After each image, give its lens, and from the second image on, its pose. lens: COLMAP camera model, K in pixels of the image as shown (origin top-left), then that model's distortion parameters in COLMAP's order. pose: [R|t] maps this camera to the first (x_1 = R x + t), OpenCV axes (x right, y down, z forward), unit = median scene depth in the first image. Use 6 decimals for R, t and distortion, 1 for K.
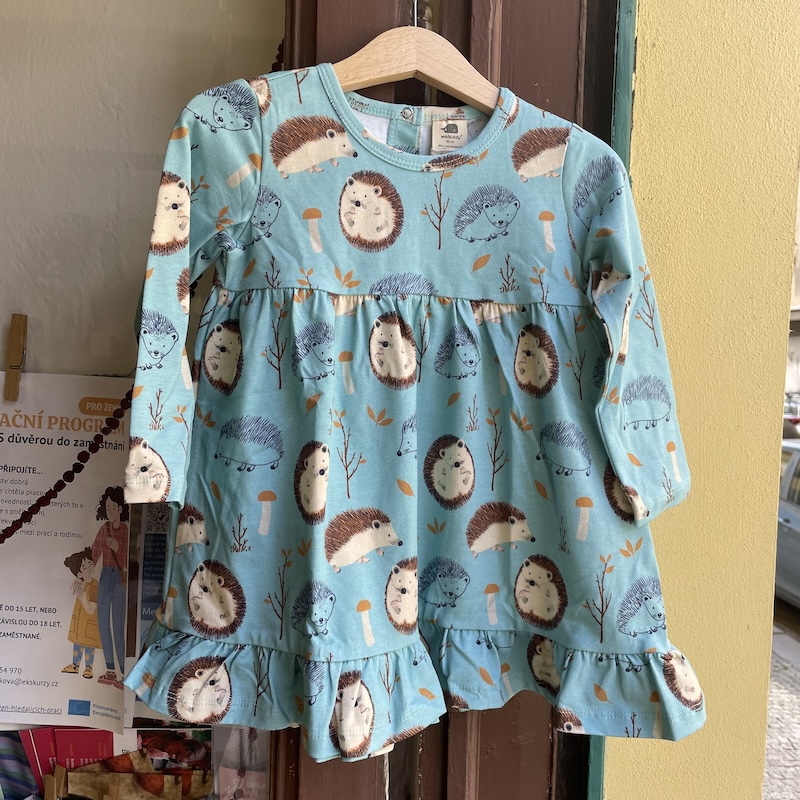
lens RADIAL K [[848.1, 0, 400.0], [0, 848.1, 400.0], [0, 0, 1]] dist [0.082716, -0.155660]
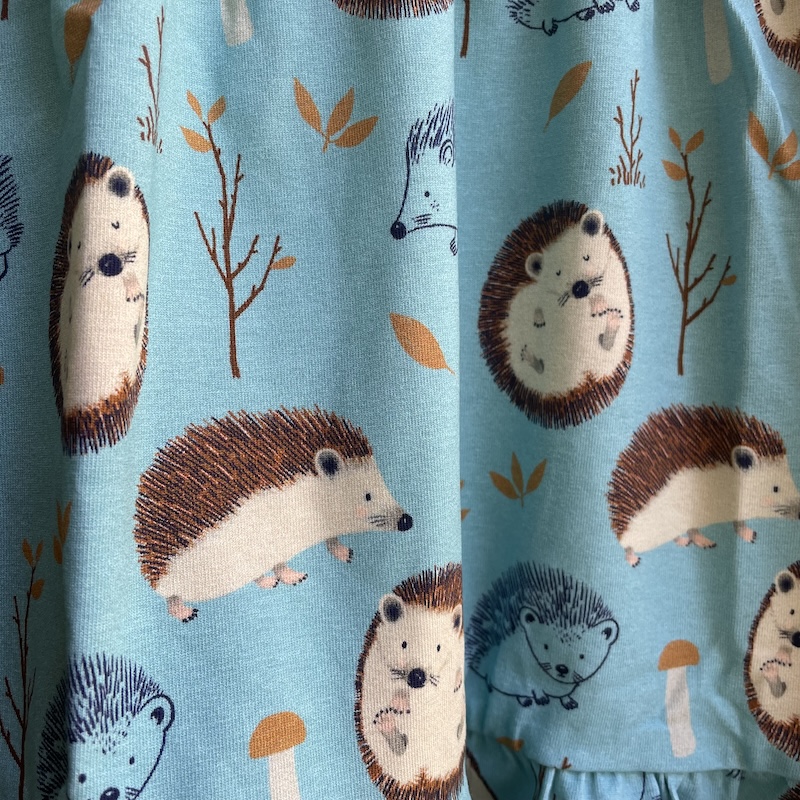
lens RADIAL K [[848.1, 0, 400.0], [0, 848.1, 400.0], [0, 0, 1]] dist [0.082716, -0.155660]
pose [[0.997397, -0.009727, -0.071449, 0.019748], [0.010411, 0.999903, 0.009204, 0.113509], [0.071352, -0.009923, 0.997402, 0.648026]]
